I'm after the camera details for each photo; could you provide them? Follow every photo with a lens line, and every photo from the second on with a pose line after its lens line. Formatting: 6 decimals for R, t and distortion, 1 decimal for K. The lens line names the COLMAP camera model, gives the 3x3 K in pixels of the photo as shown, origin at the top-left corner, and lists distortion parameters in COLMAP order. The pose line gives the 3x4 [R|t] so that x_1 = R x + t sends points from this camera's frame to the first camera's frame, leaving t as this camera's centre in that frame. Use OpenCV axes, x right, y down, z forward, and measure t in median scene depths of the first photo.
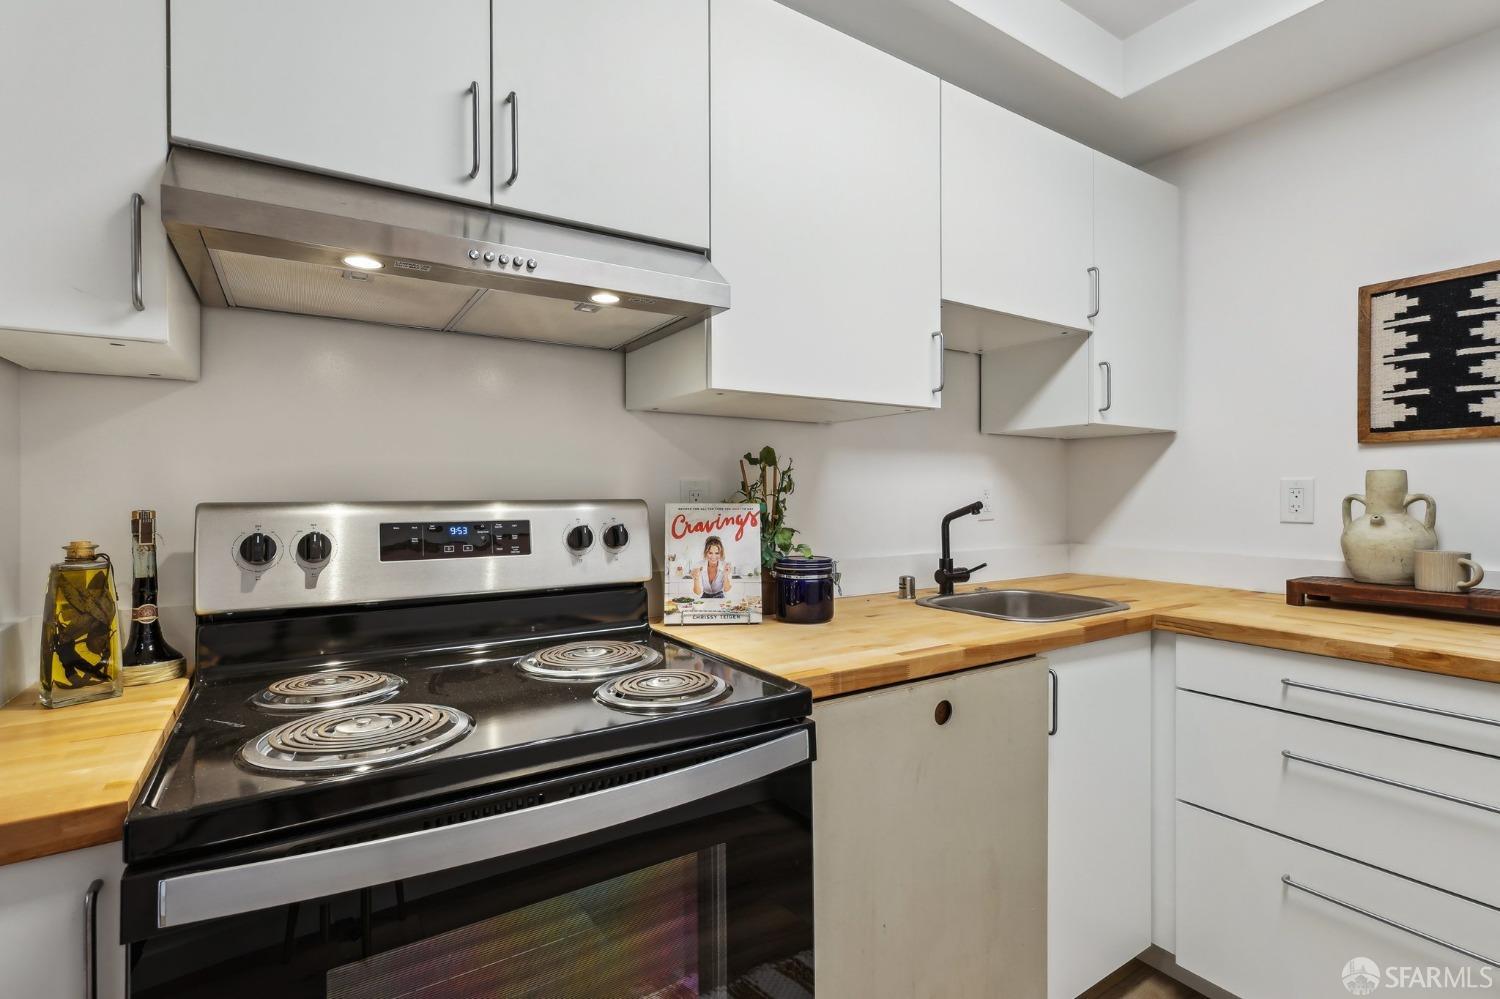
lens RADIAL K [[690.7, 0, 754.5], [0, 690.7, 496.7], [0, 0, 1]] dist [-0.003274, 0.002394]
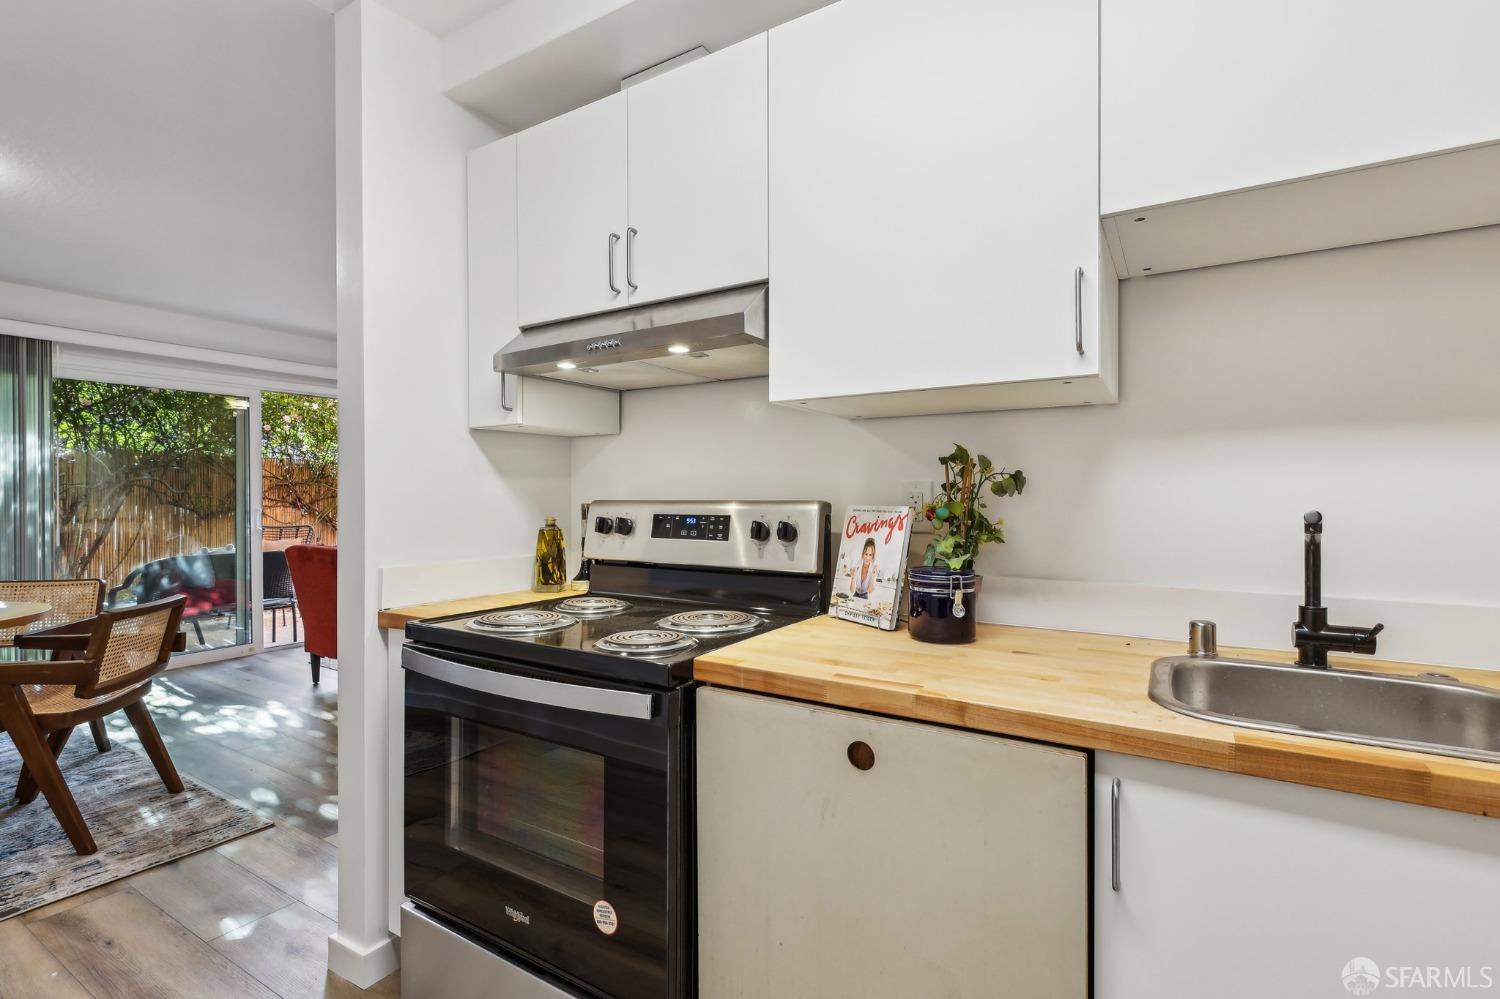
lens RADIAL K [[690.7, 0, 764.9], [0, 690.7, 497.6], [0, 0, 1]] dist [-0.003274, 0.002394]
pose [[0.439152, 0.006825, -0.898387, 0.797165], [-0.003769, 0.999976, 0.005754, -0.007329], [0.898405, 0.000859, 0.439168, 0.421632]]
